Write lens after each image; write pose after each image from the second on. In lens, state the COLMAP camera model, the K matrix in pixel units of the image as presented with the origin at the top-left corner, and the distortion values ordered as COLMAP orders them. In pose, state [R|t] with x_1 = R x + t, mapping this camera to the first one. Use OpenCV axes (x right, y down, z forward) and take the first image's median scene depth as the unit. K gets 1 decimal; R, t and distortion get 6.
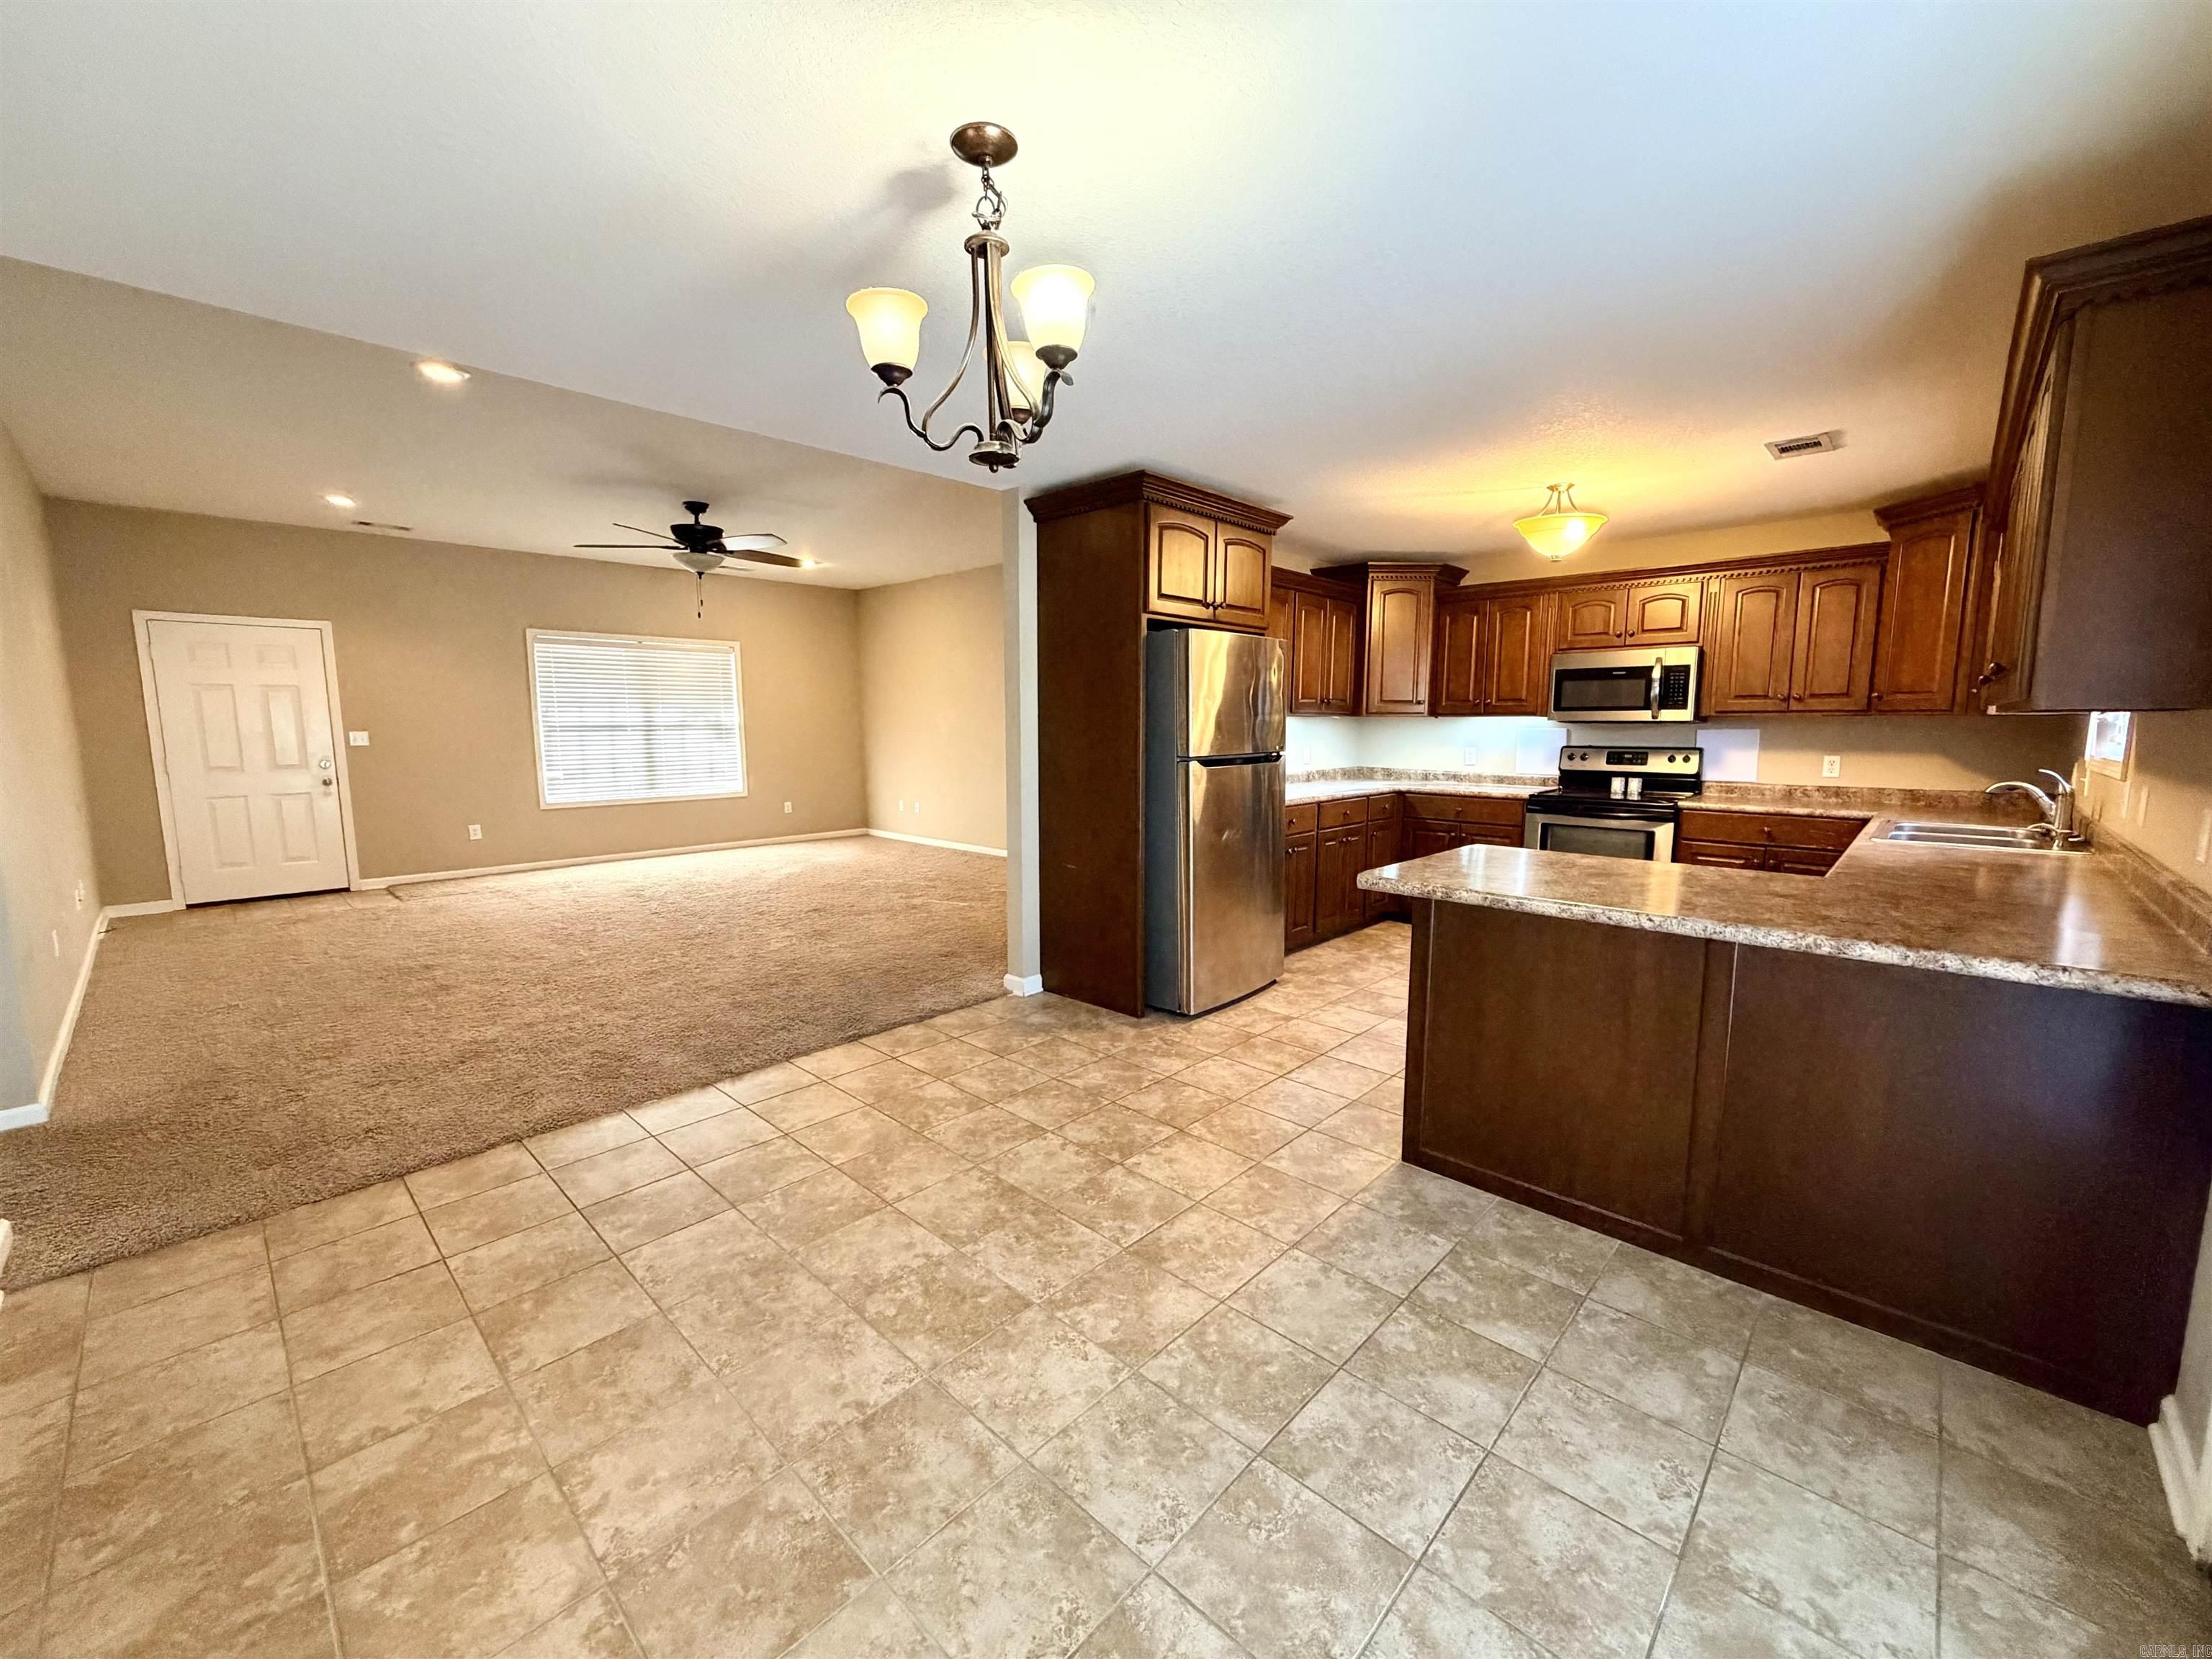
lens RADIAL K [[882.6, 0, 1106.0], [0, 882.6, 829.5], [0, 0, 1]] dist [-0.000493, -0.000202]
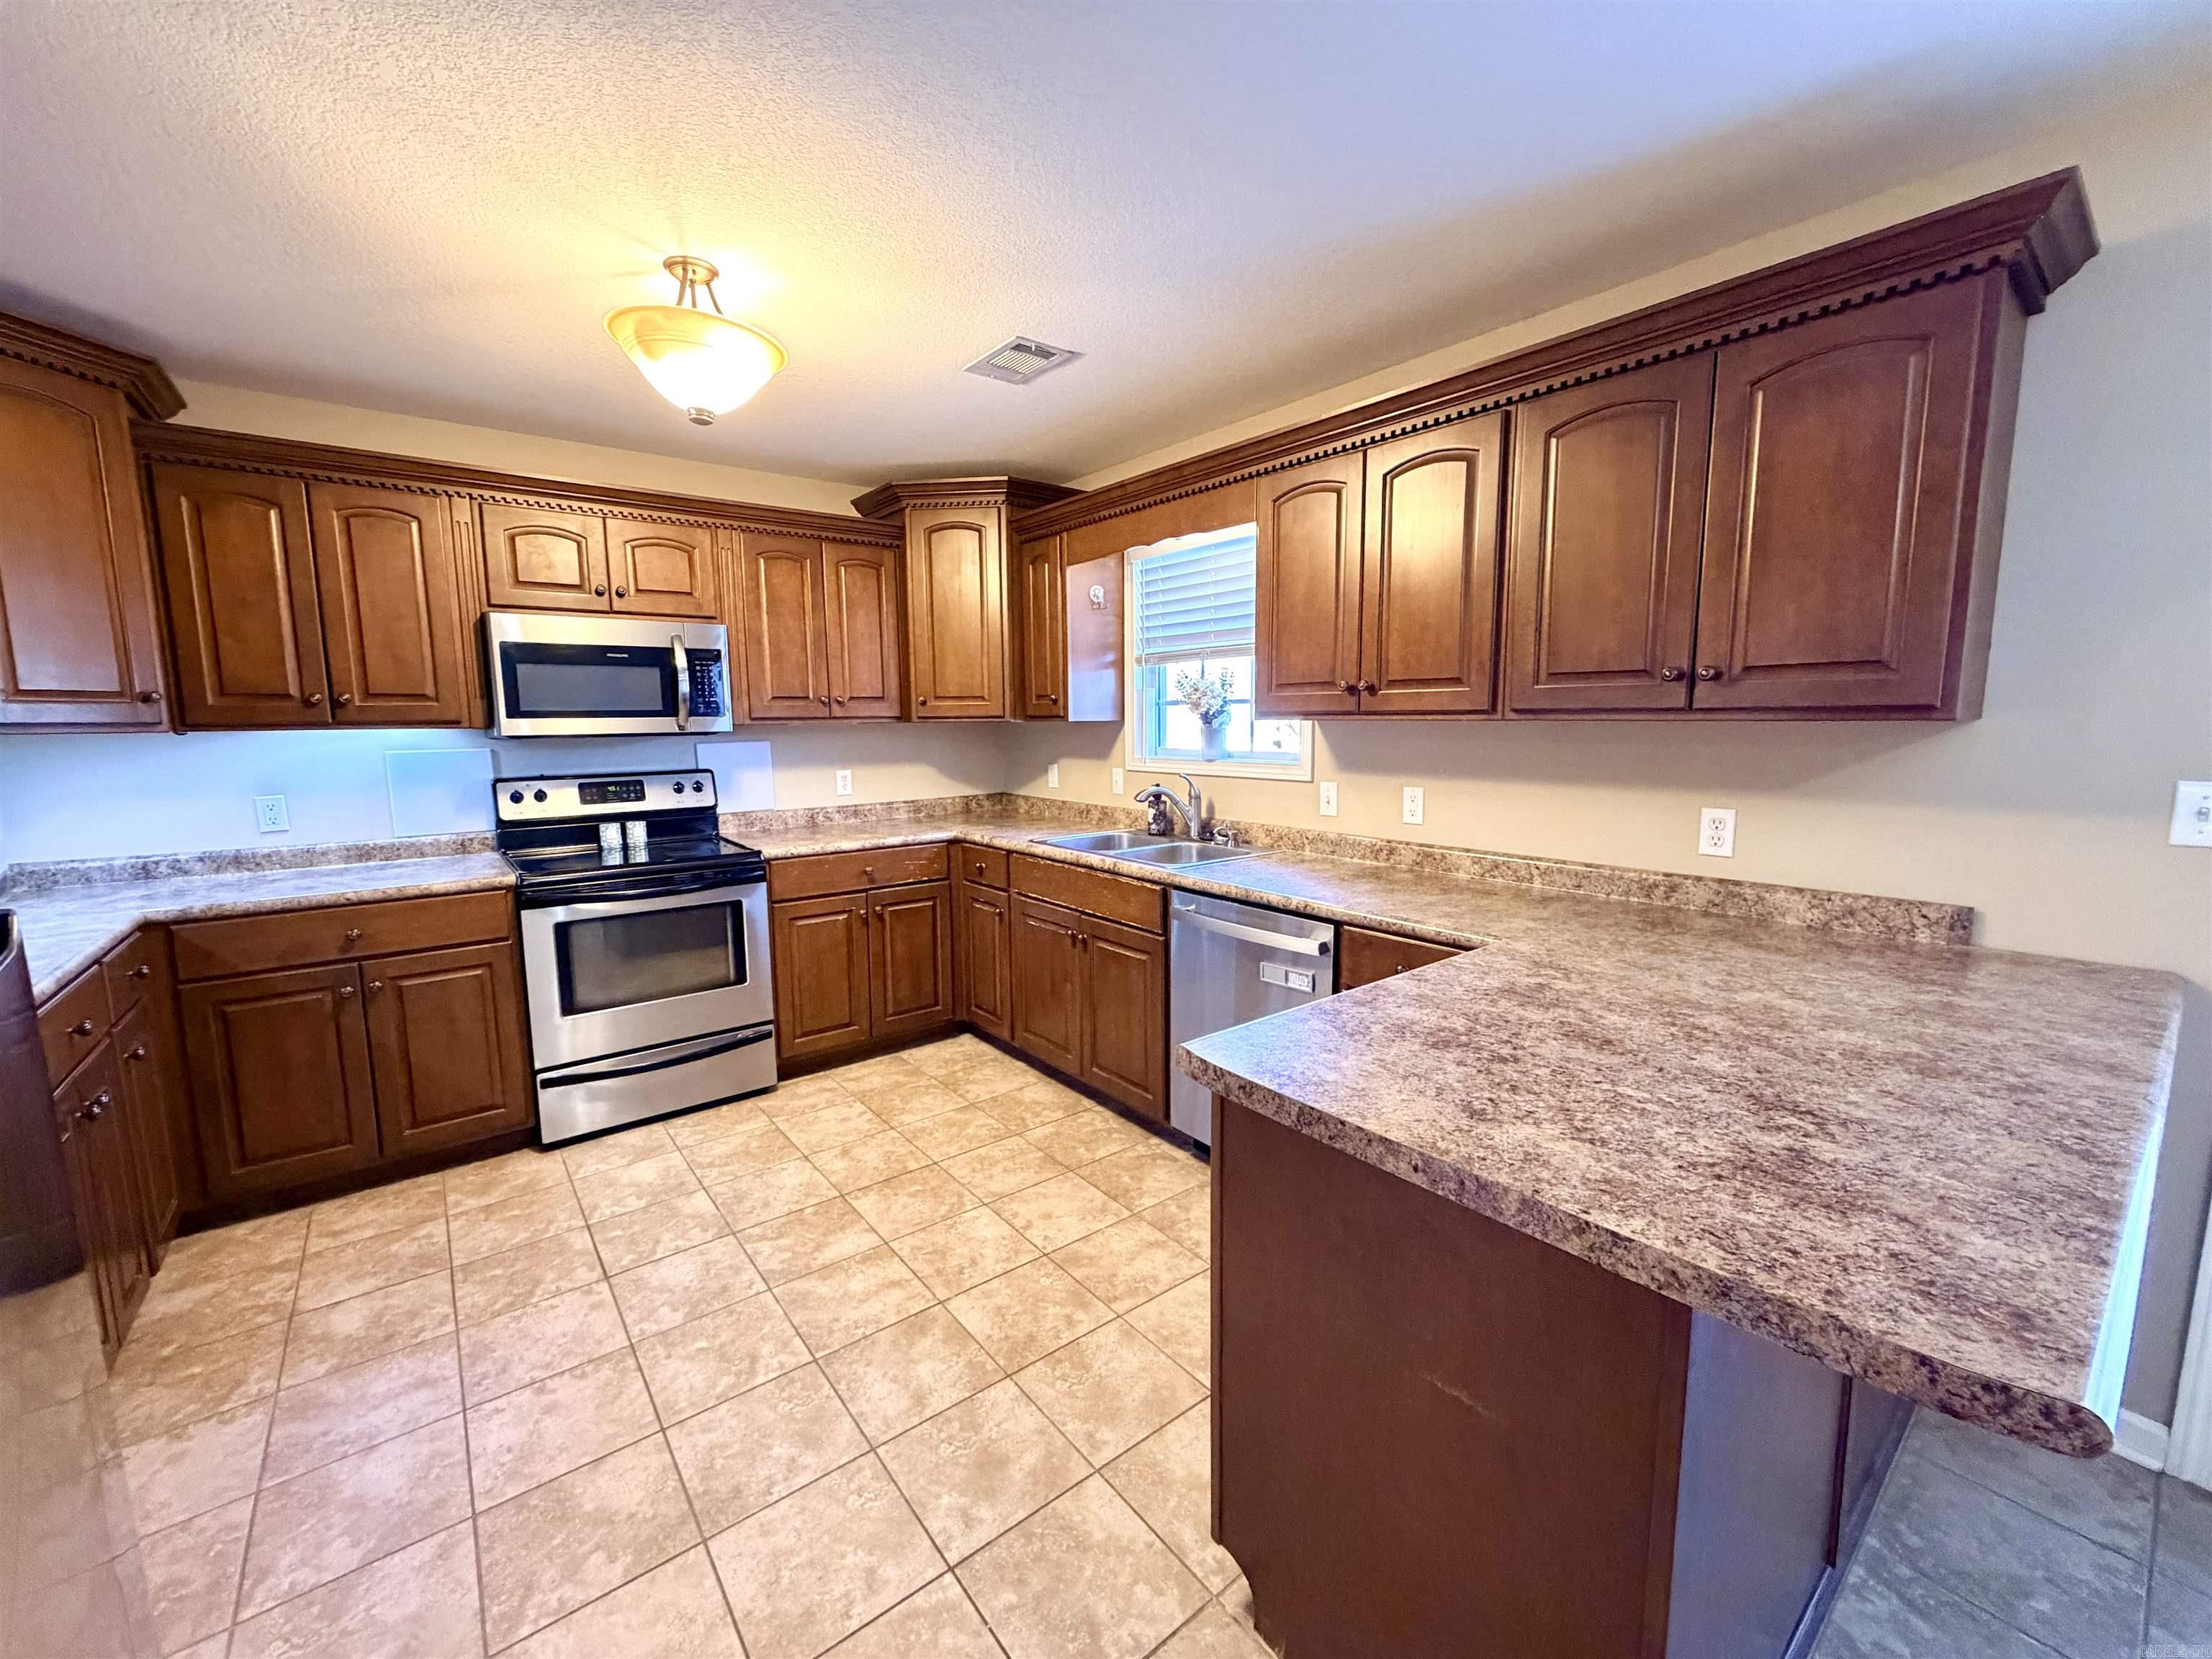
lens RADIAL K [[882.6, 0, 1106.0], [0, 882.6, 829.5], [0, 0, 1]] dist [-0.000493, -0.000202]
pose [[0.143333, -0.127204, 0.981466, 0.017971], [0.131479, 0.985363, 0.108508, -0.094454], [-0.980902, 0.113489, 0.157960, 0.686753]]
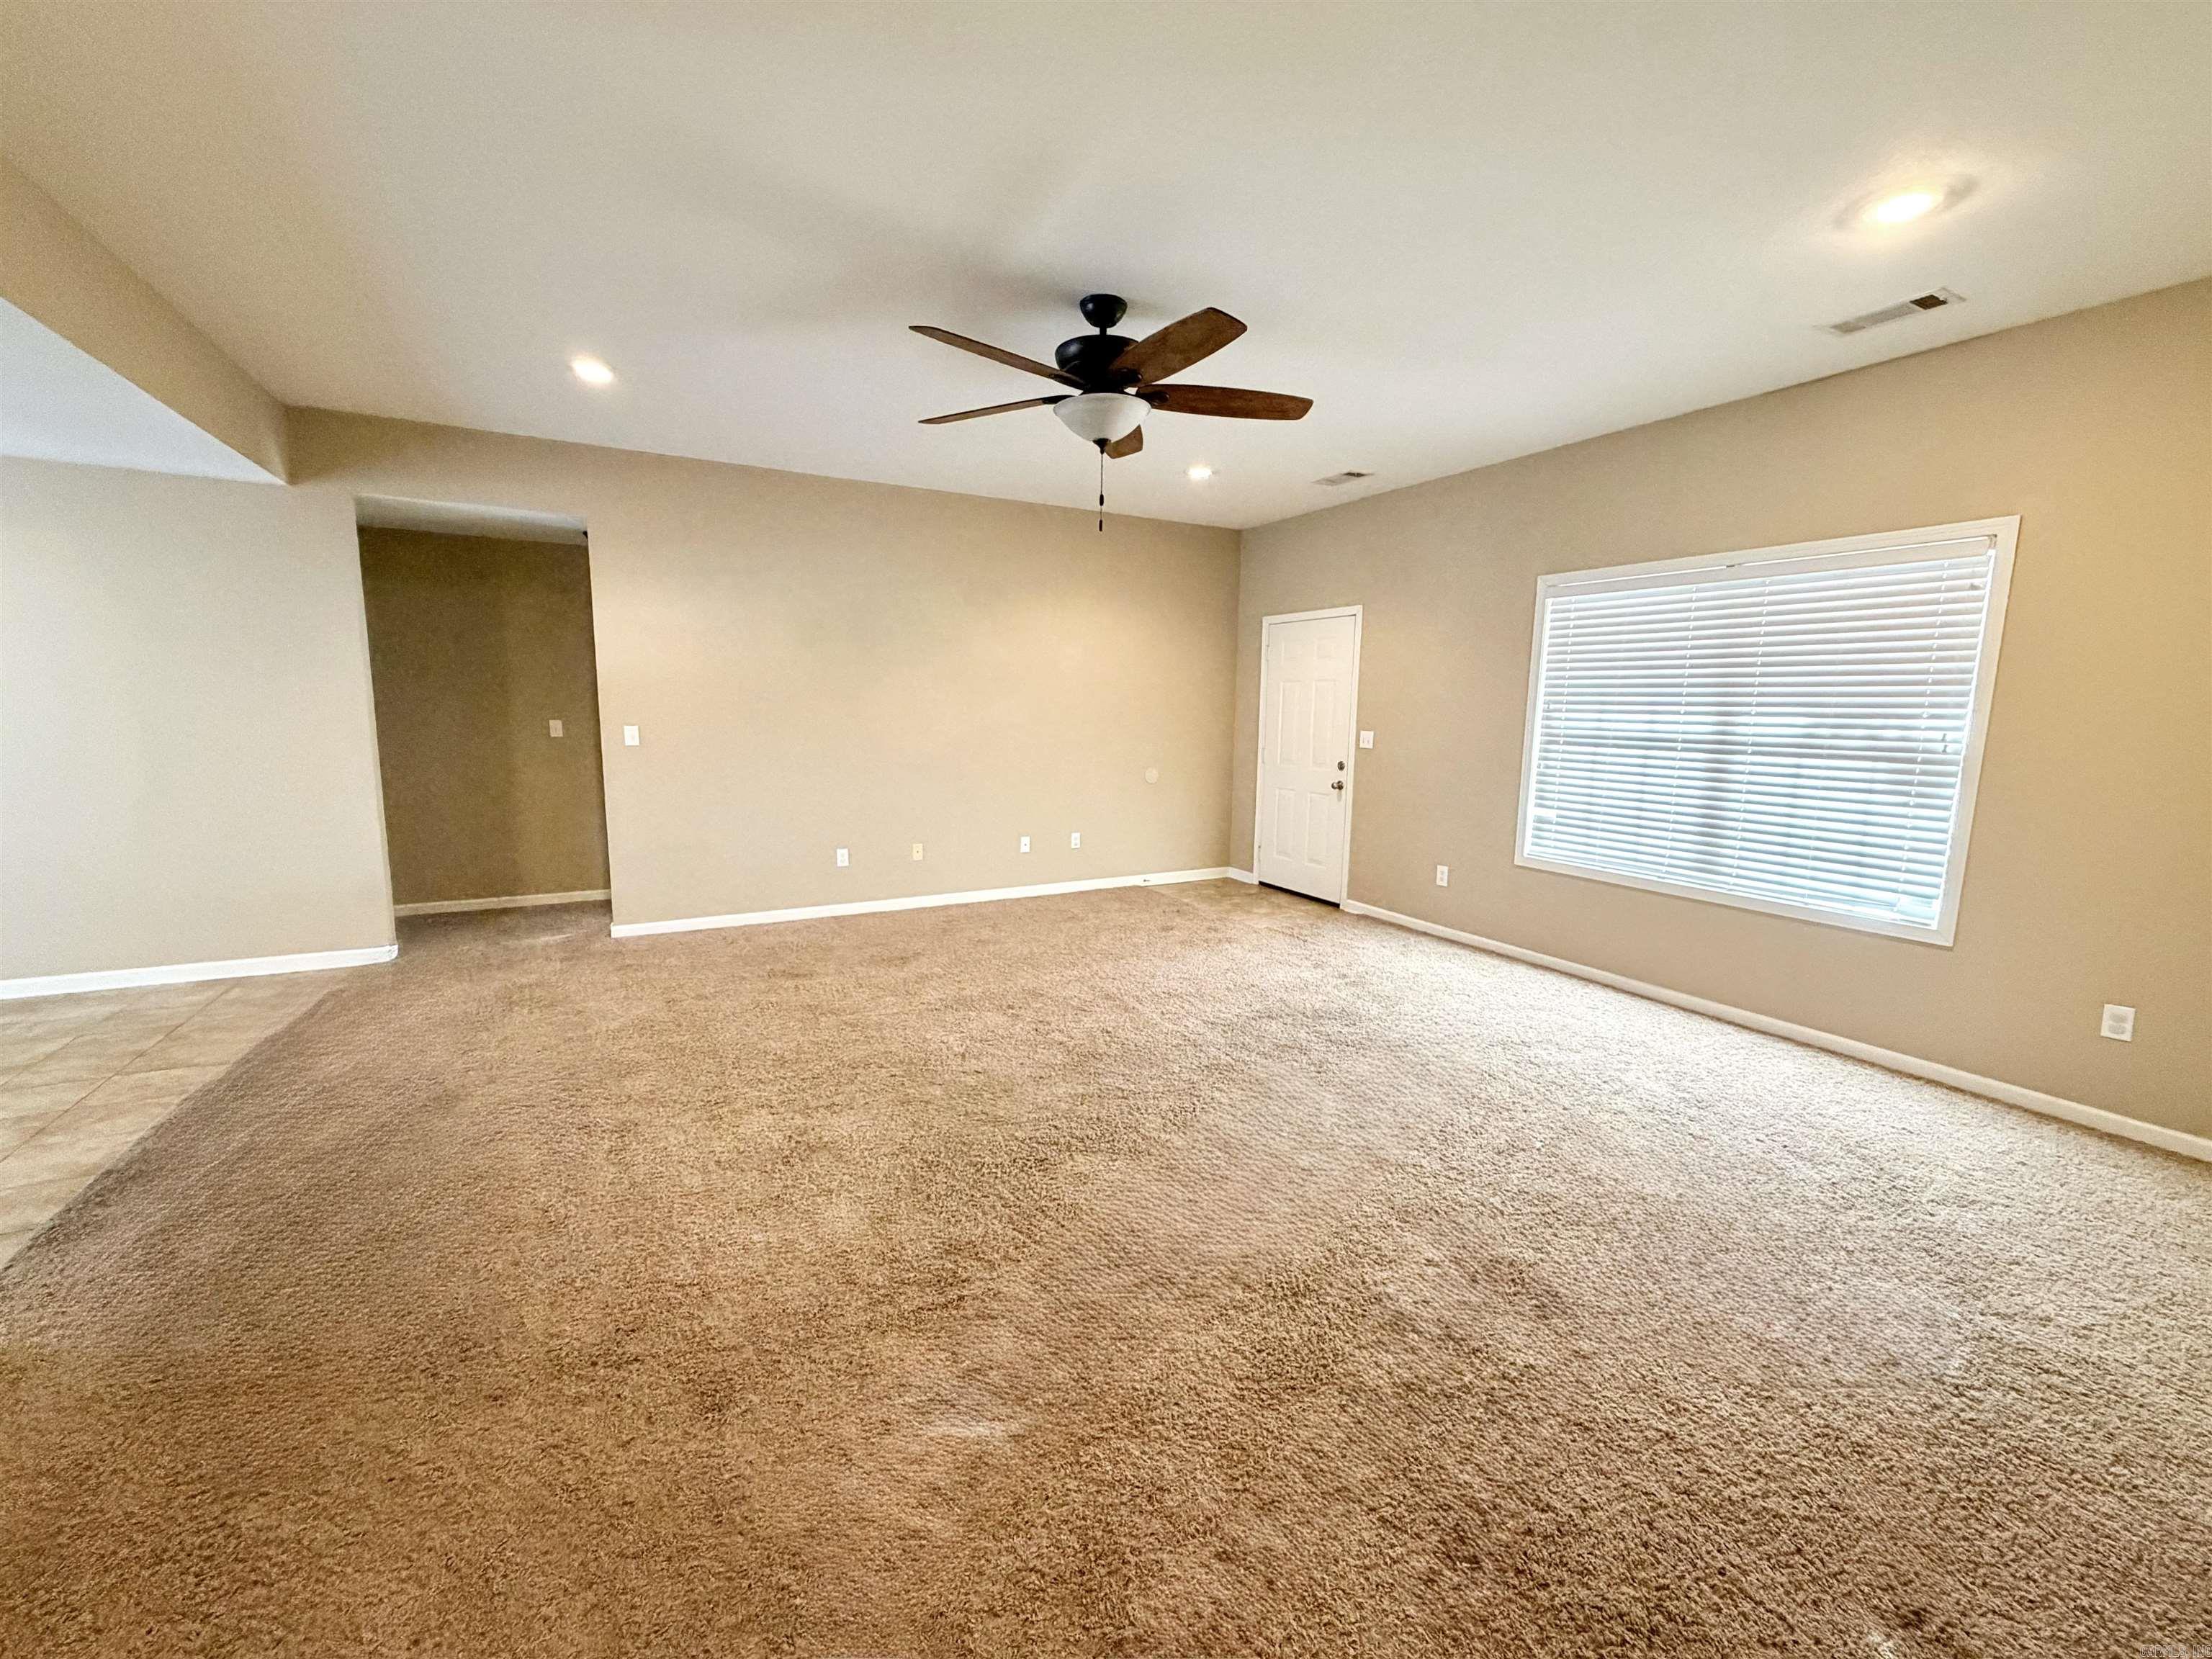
lens RADIAL K [[882.6, 0, 1106.0], [0, 882.6, 829.5], [0, 0, 1]] dist [-0.000493, -0.000202]
pose [[-0.305320, 0.132682, -0.942961, 0.020211], [-0.136013, 0.974016, 0.181091, -0.058010], [0.942486, 0.183545, -0.279340, 0.425911]]
